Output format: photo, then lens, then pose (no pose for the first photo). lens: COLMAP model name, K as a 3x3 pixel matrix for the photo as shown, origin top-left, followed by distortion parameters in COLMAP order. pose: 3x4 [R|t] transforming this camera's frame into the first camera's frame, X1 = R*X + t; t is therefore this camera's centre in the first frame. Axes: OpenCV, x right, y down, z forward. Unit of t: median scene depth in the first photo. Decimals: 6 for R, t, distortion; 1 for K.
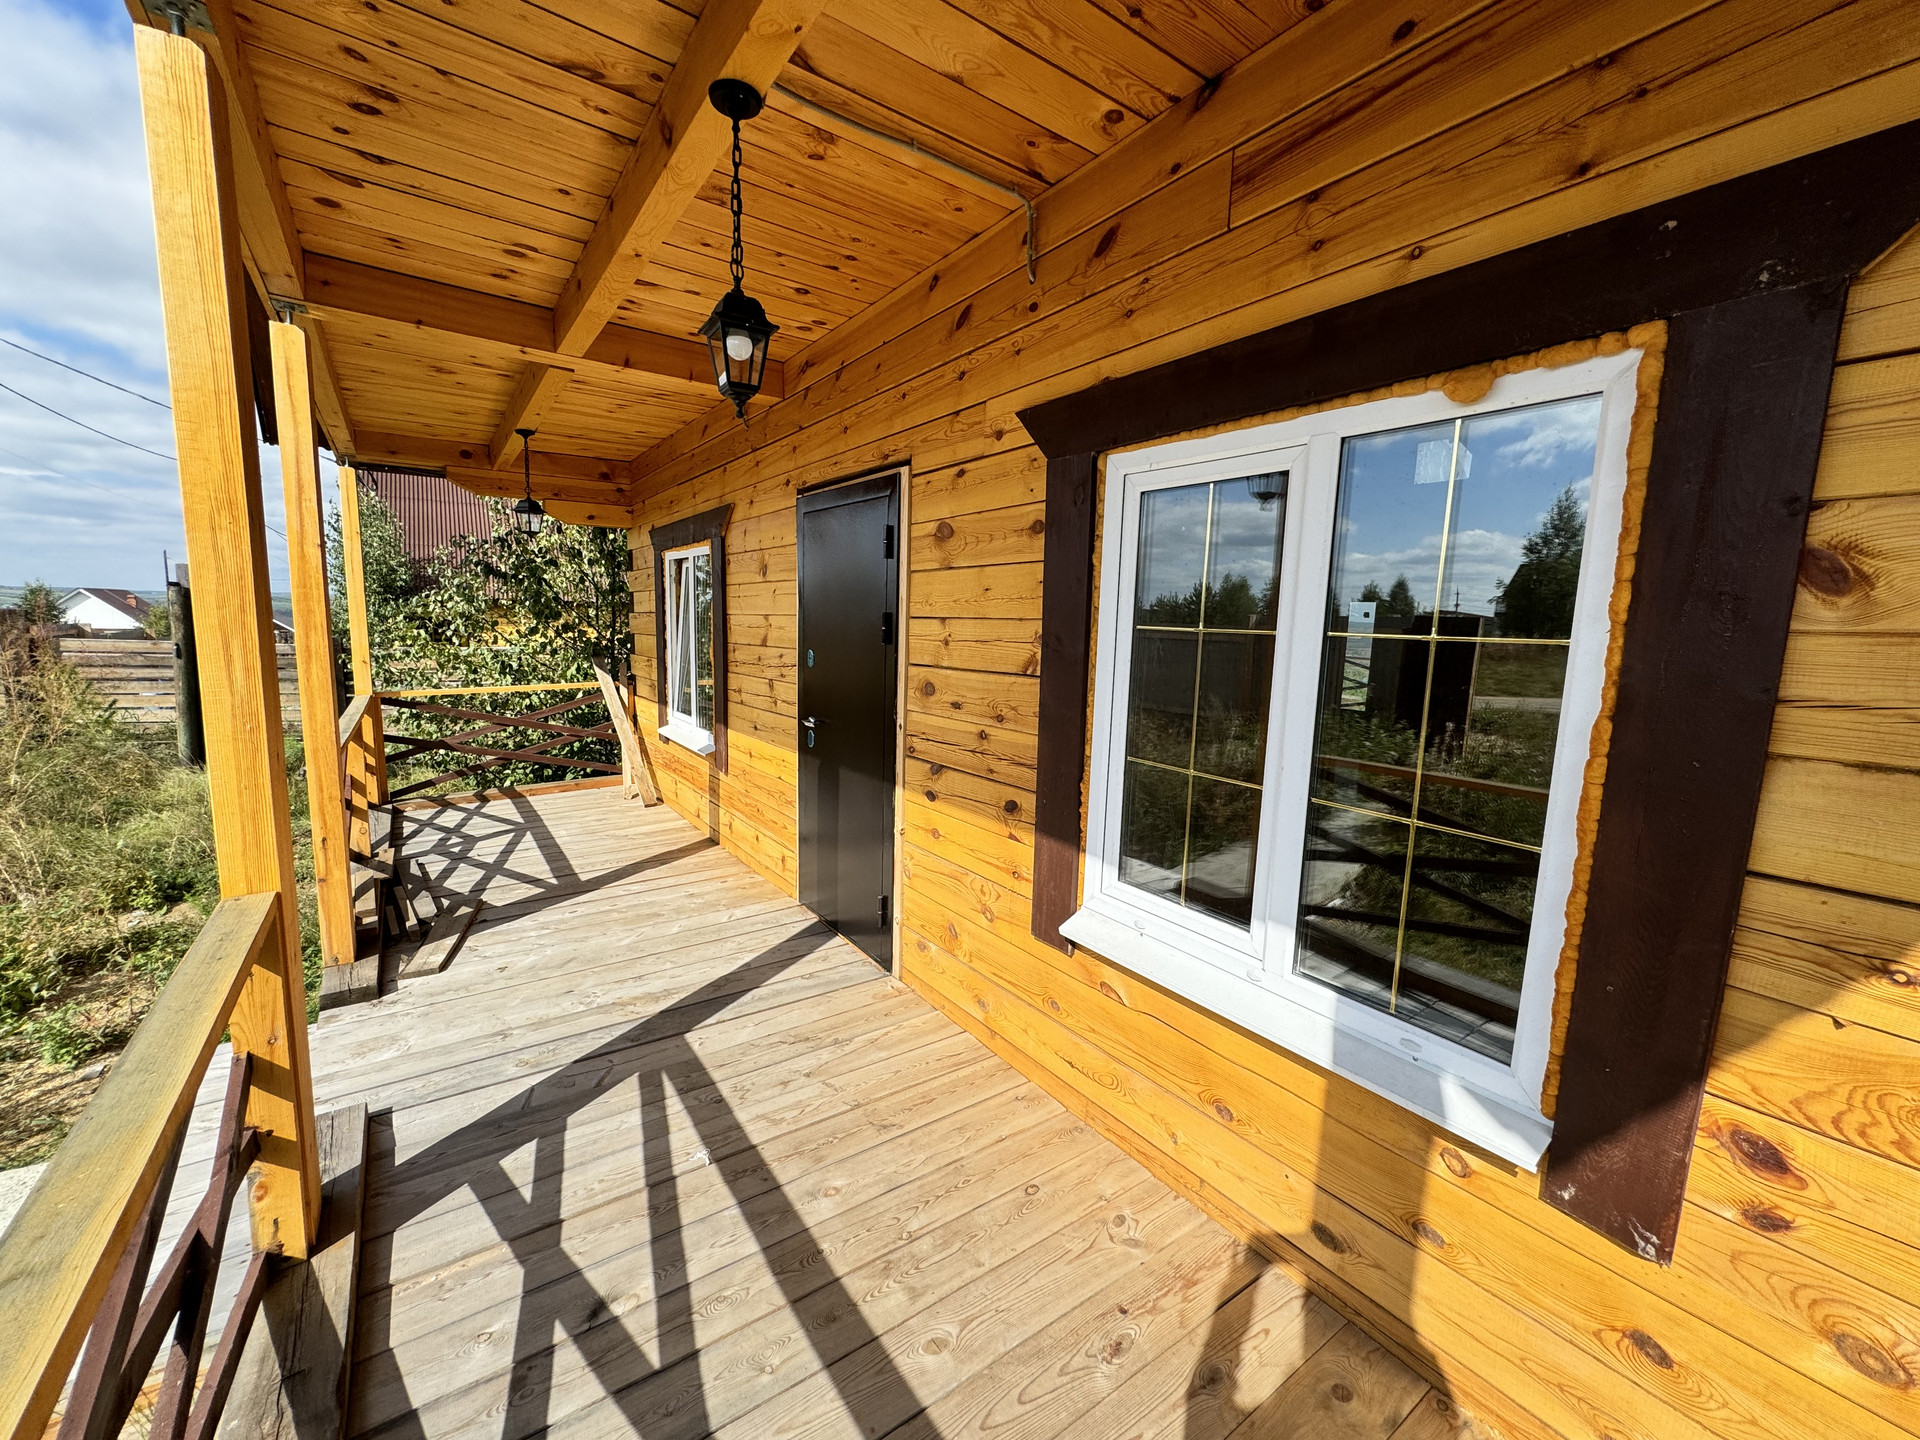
lens RADIAL K [[764.8, 0, 957.0], [0, 764.8, 721.6], [0, 0, 1]] dist [-0.001054, 0.000431]
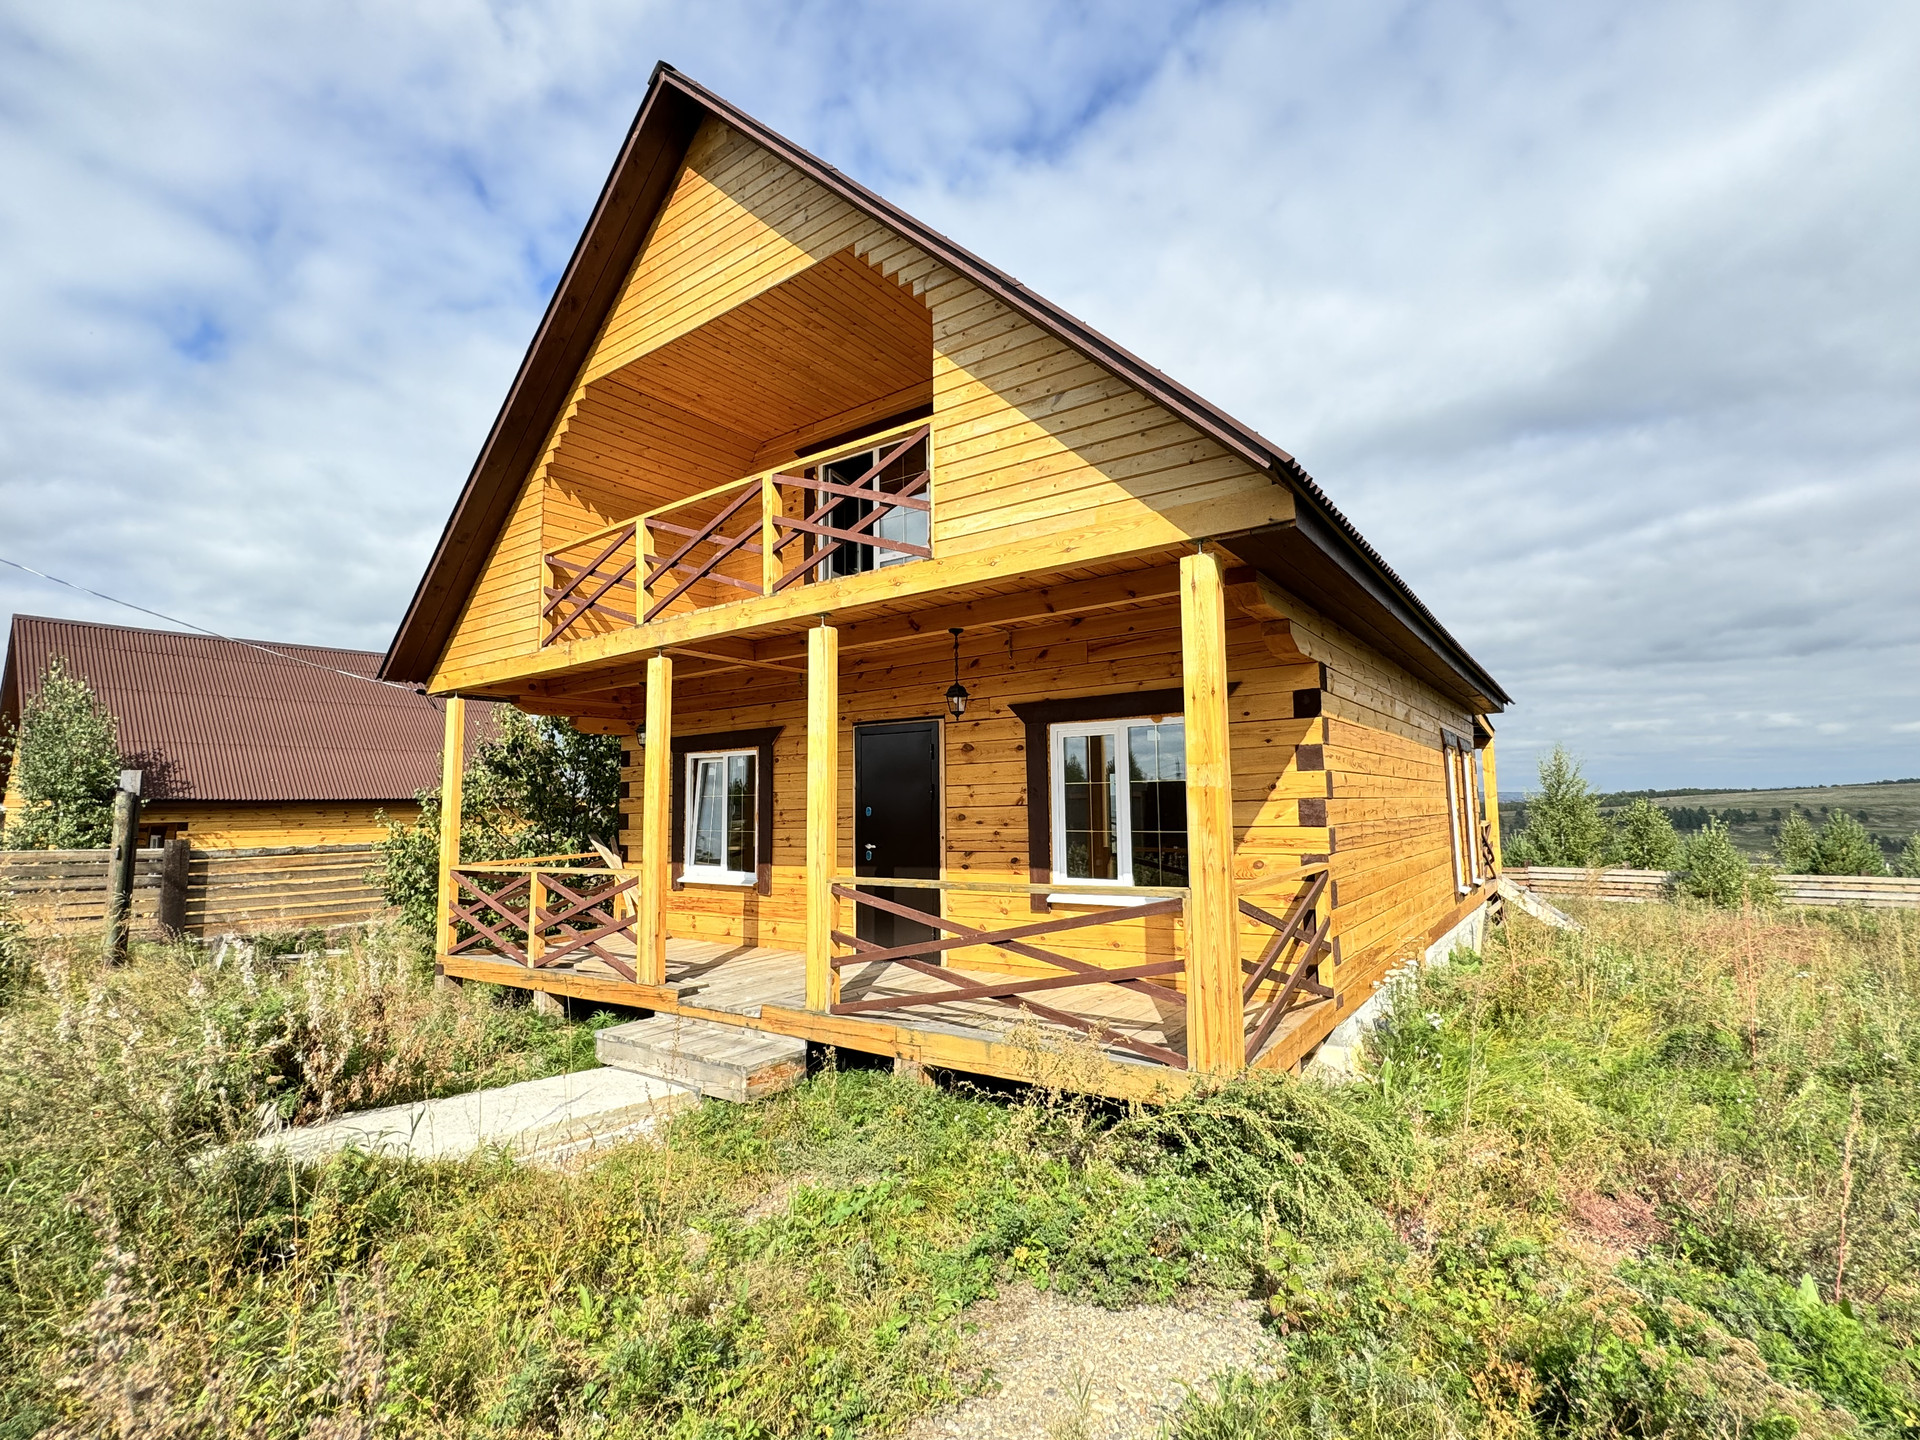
lens RADIAL K [[888.3, 0, 967.1], [0, 888.3, 725.8], [0, 0, 1]] dist [-0.002020, -0.000101]
pose [[0.942485, -0.011058, 0.334064, -0.958838], [0.084185, 0.975086, -0.205230, 0.248110], [-0.323472, 0.221550, 0.919936, -1.554618]]
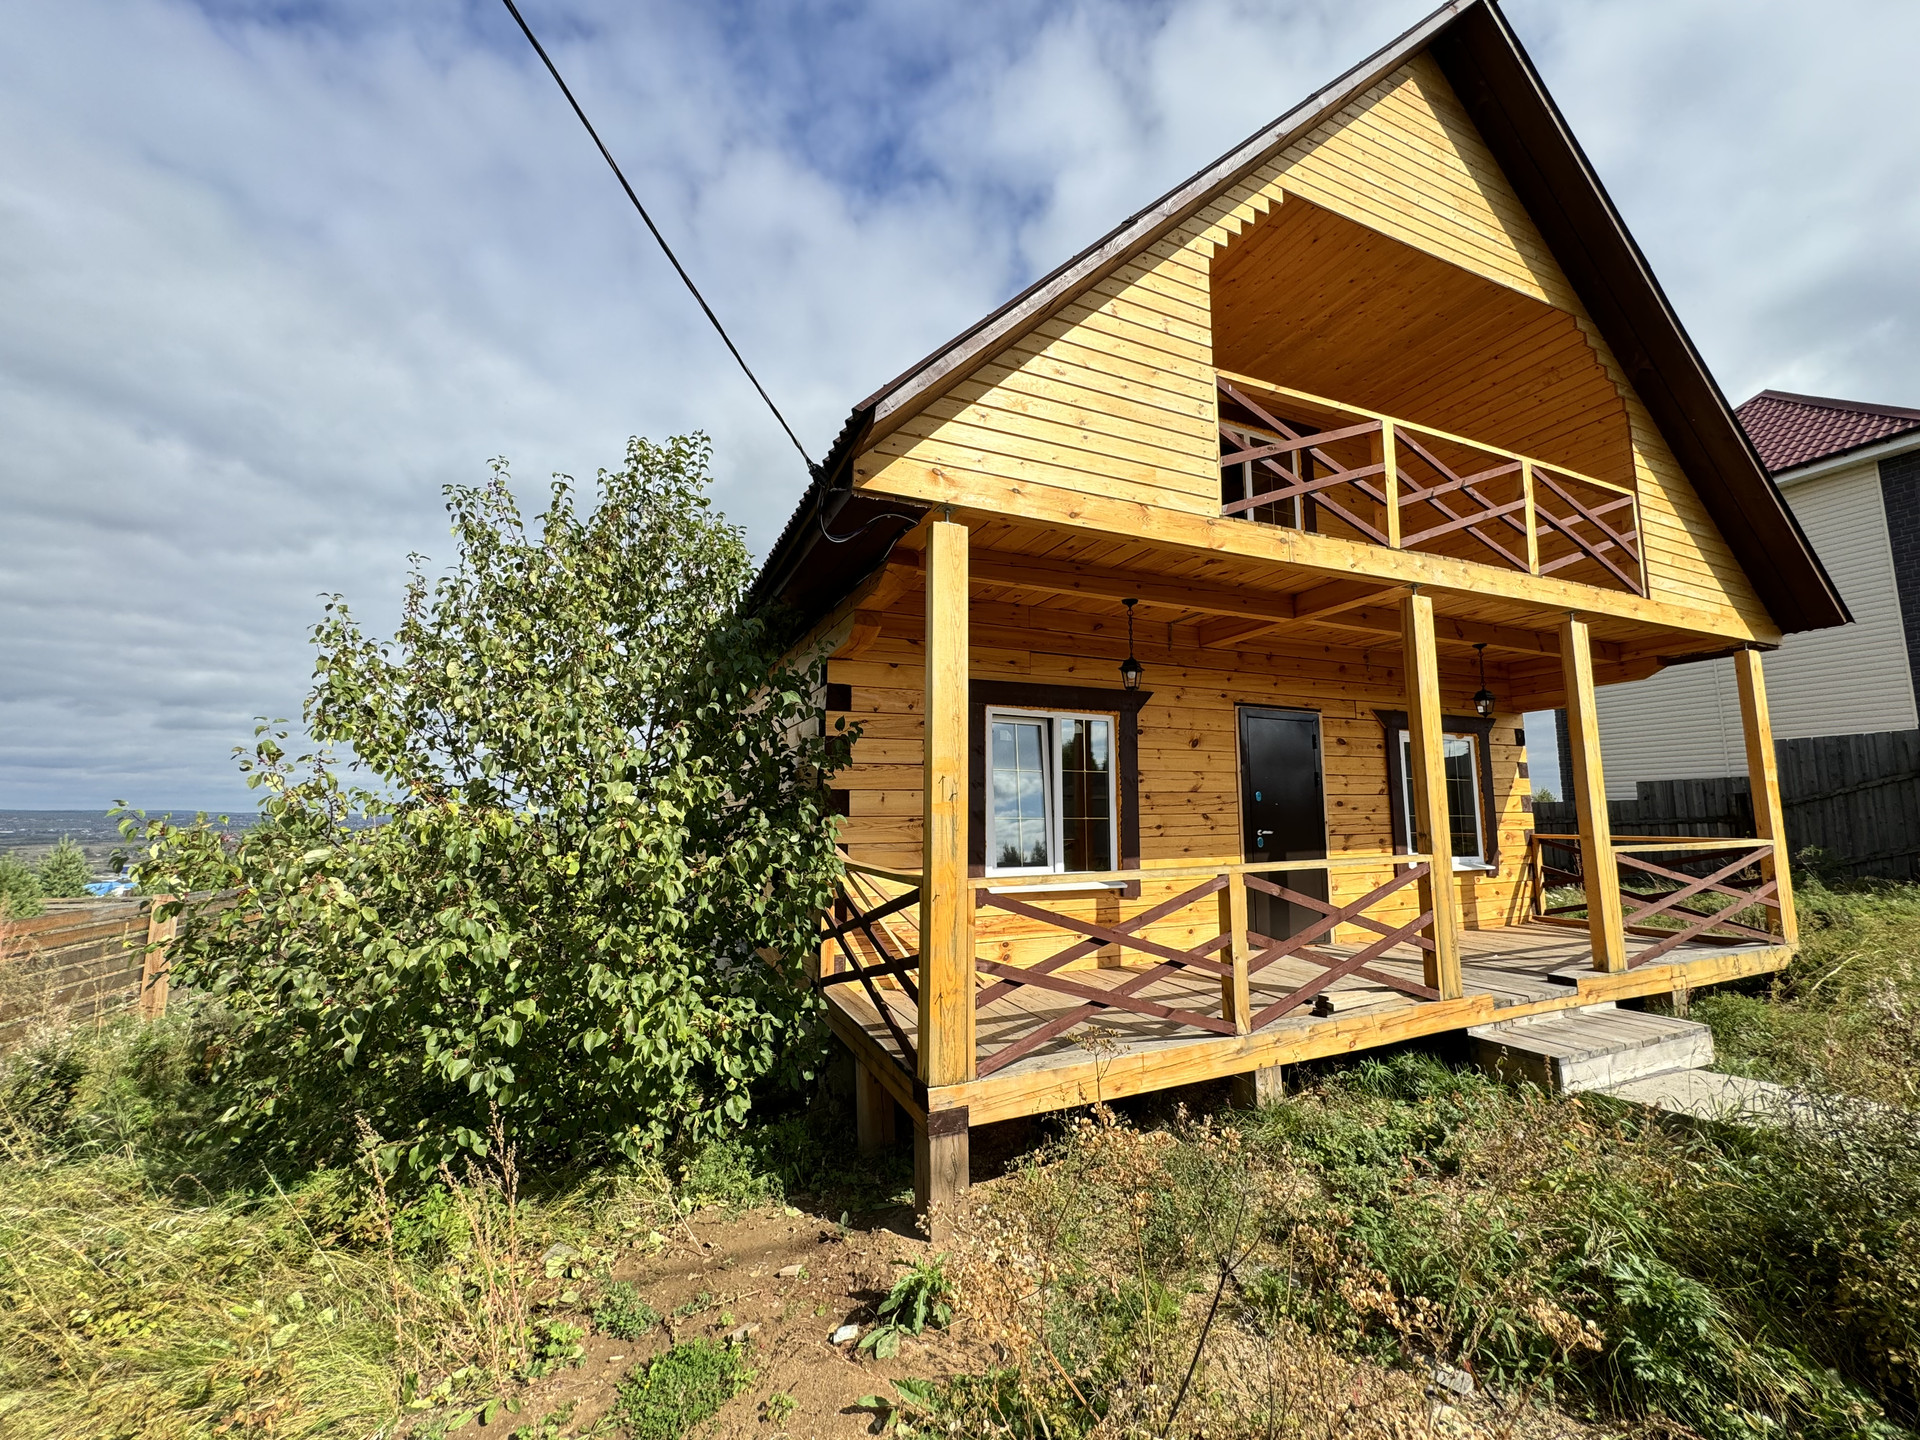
lens RADIAL K [[764.8, 0, 959.8], [0, 764.8, 721.6], [0, 0, 1]] dist [-0.001054, 0.000431]
pose [[0.190309, 0.097248, 0.976896, -2.927538], [0.139454, 0.982313, -0.124954, -0.181143], [-0.971769, 0.160012, 0.173382, 1.882956]]
